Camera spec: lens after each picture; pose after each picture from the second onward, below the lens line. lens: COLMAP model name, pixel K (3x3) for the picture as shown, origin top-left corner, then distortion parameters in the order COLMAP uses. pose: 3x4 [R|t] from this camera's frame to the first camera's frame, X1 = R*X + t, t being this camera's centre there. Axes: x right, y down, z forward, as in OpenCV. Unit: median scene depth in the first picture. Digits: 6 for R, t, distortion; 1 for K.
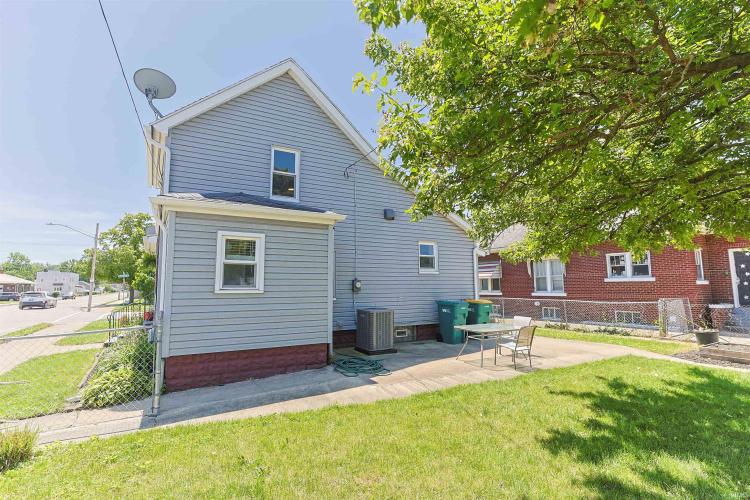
lens RADIAL K [[359.7, 0, 378.8], [0, 359.7, 248.4], [0, 0, 1]] dist [-0.018614, 0.010657]
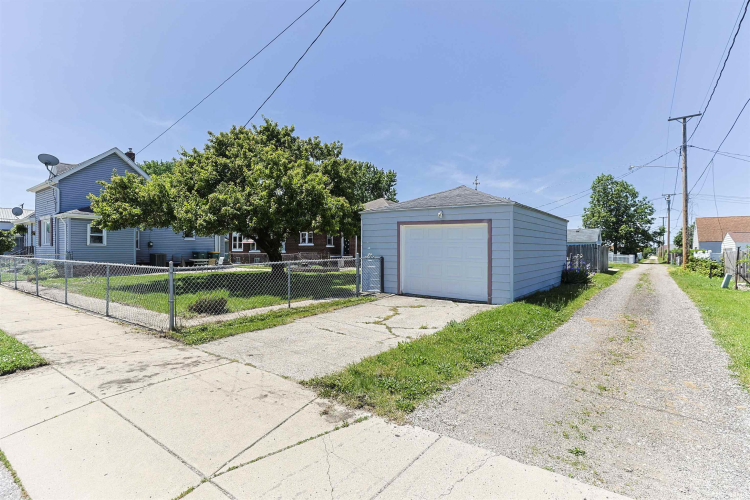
lens RADIAL K [[359.7, 0, 378.8], [0, 359.7, 248.4], [0, 0, 1]] dist [-0.018614, 0.010657]
pose [[0.935579, 0.004602, 0.353088, 0.569274], [-0.034219, 0.996391, 0.077682, -0.122852], [-0.351456, -0.084759, 0.932360, -1.954512]]
